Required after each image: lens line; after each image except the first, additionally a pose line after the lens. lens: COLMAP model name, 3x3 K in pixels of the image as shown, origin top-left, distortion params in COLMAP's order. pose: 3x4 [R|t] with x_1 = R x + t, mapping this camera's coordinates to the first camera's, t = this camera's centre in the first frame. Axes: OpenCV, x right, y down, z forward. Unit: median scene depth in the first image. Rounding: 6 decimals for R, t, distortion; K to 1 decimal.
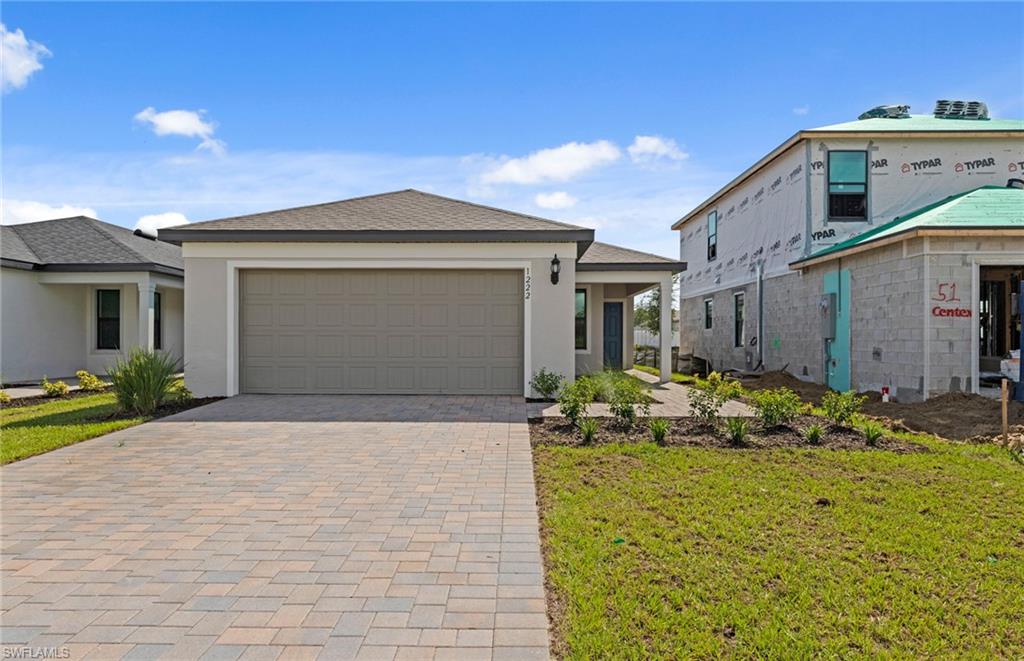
lens RADIAL K [[640.6, 0, 509.9], [0, 640.6, 347.7], [0, 0, 1]] dist [0.000771, 0.000030]
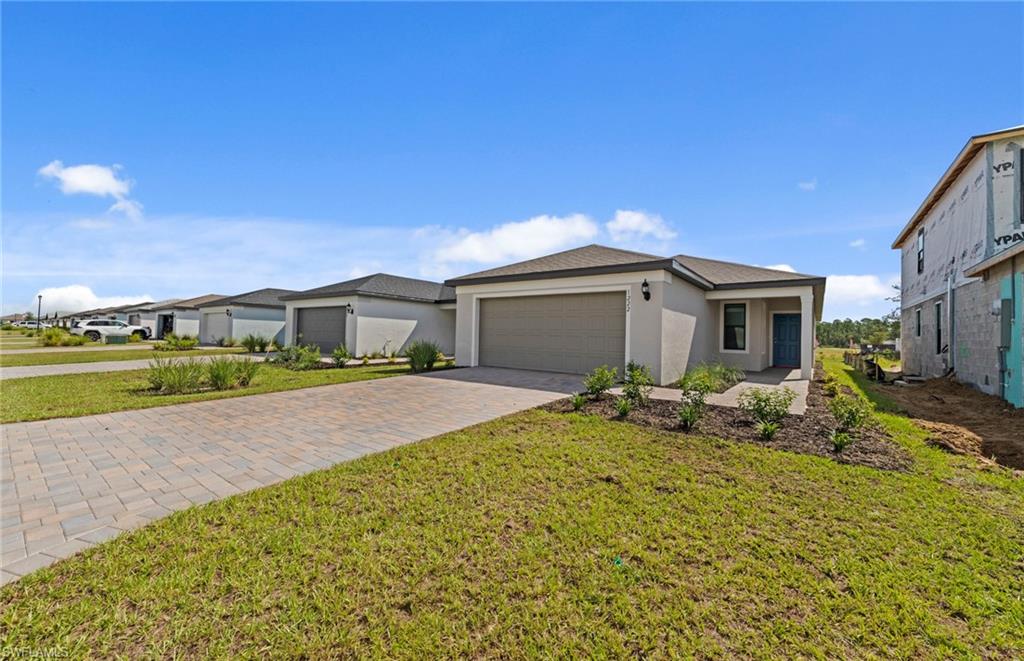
lens RADIAL K [[388.4, 0, 508.8], [0, 388.4, 334.9], [0, 0, 1]] dist [-0.000237, 0.000018]
pose [[0.805633, 0.014293, -0.592243, 0.231851], [-0.030251, 0.999397, -0.017032, -0.000524], [0.591642, 0.031637, 0.805580, 0.099607]]
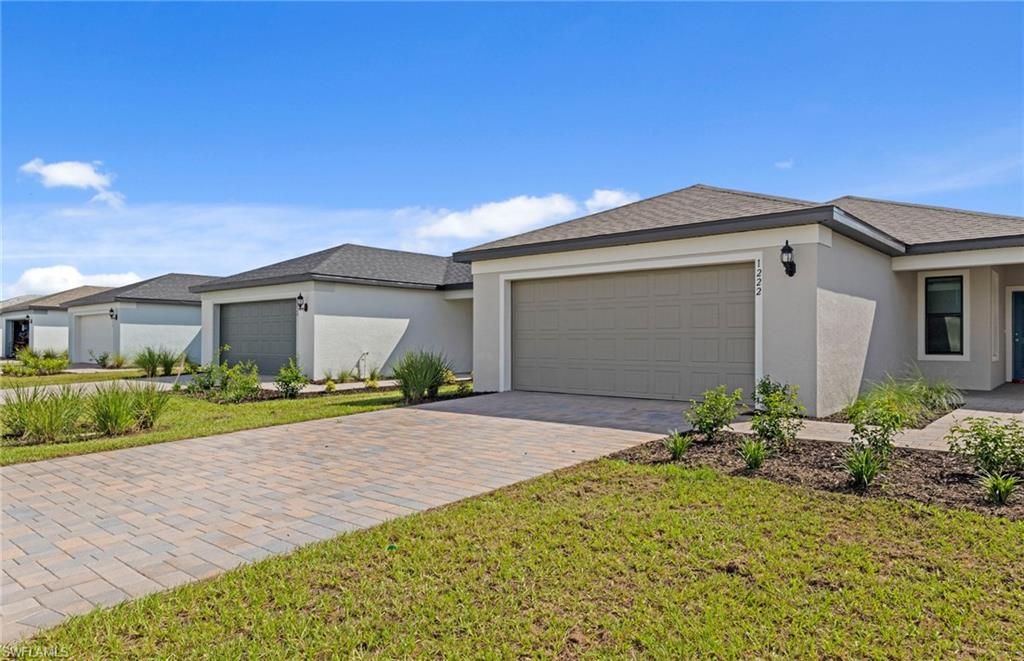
lens RADIAL K [[645.0, 0, 520.6], [0, 645.0, 346.6], [0, 0, 1]] dist [0.000283, -0.000555]
pose [[0.770583, 0.003309, -0.637331, 0.236024], [-0.007213, 0.999968, -0.003529, -0.001092], [0.637298, 0.007316, 0.770582, 0.089217]]
